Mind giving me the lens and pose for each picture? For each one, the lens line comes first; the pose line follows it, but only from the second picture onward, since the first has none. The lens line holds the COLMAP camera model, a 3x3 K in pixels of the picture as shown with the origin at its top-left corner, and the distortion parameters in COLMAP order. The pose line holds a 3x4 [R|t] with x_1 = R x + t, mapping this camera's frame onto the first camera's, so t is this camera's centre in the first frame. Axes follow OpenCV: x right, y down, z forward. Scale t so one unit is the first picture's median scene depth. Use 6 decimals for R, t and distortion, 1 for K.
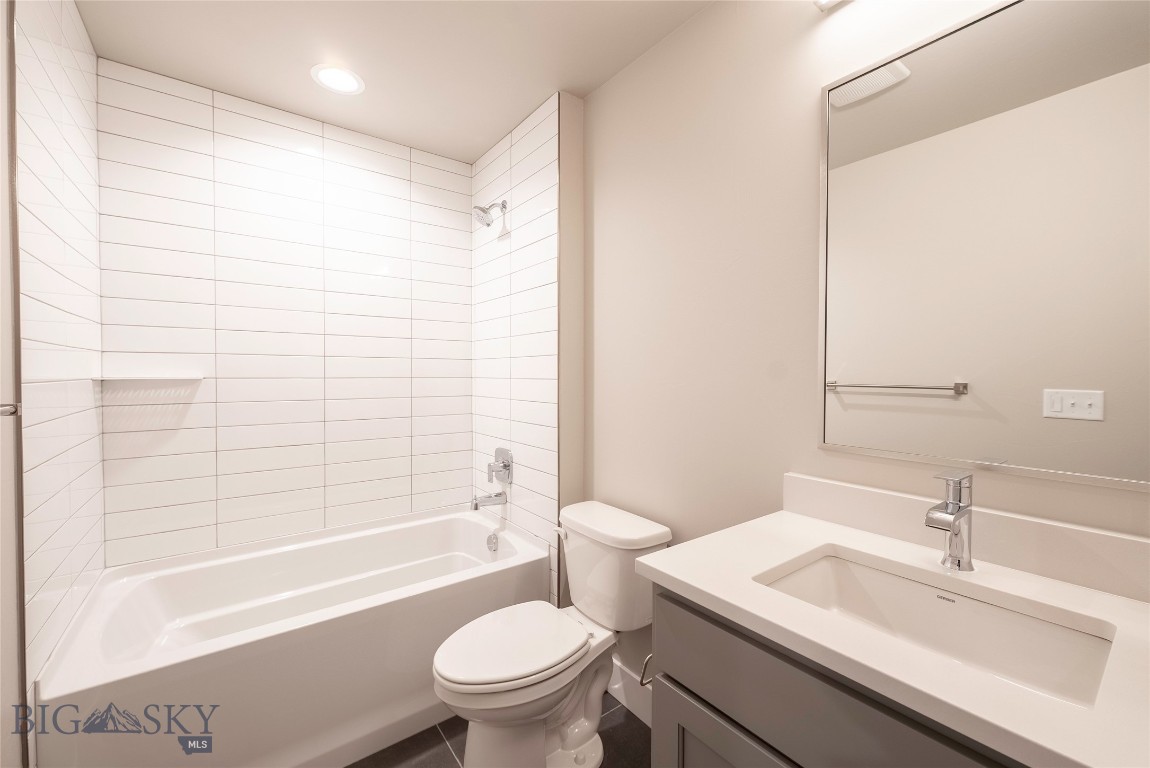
lens RADIAL K [[461.6, 0, 573.3], [0, 461.6, 382.0], [0, 0, 1]] dist [0.002873, -0.000760]
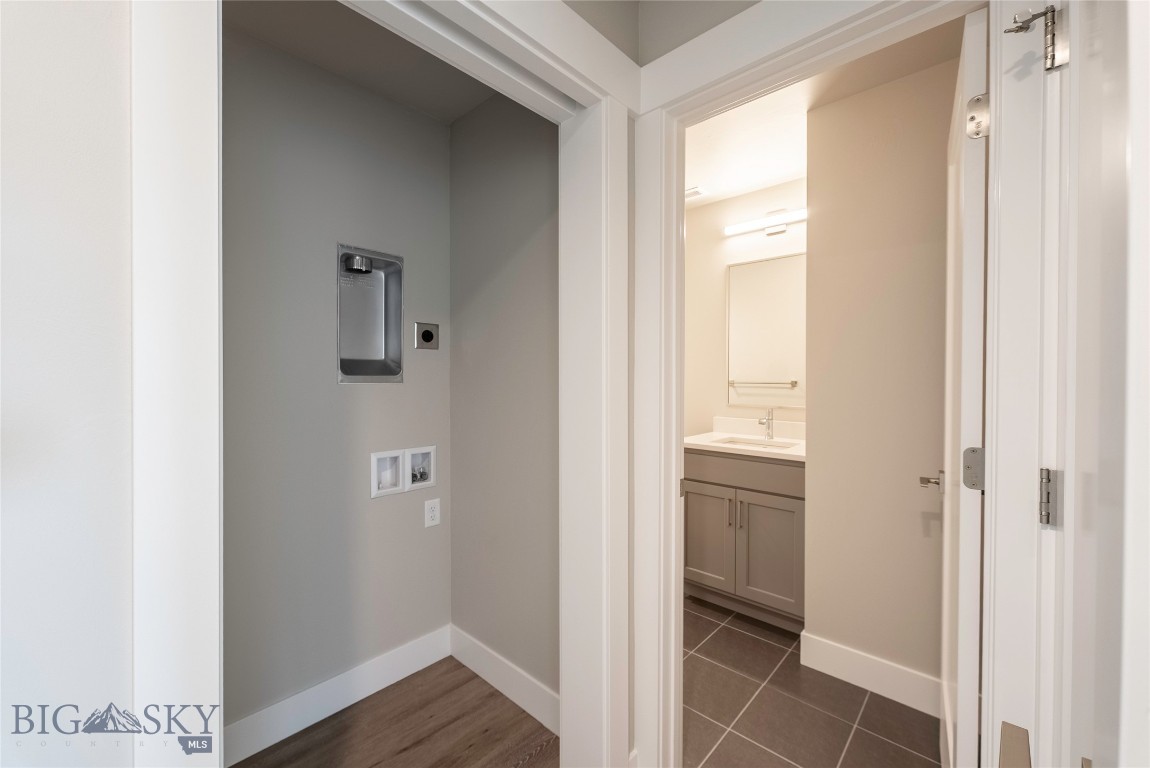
lens RADIAL K [[461.6, 0, 569.8], [0, 461.6, 378.0], [0, 0, 1]] dist [0.002873, -0.000760]
pose [[0.985491, -0.002204, 0.169712, -0.400001], [0.004499, 0.999903, -0.013143, 0.011679], [-0.169667, 0.013716, 0.985406, -0.725274]]
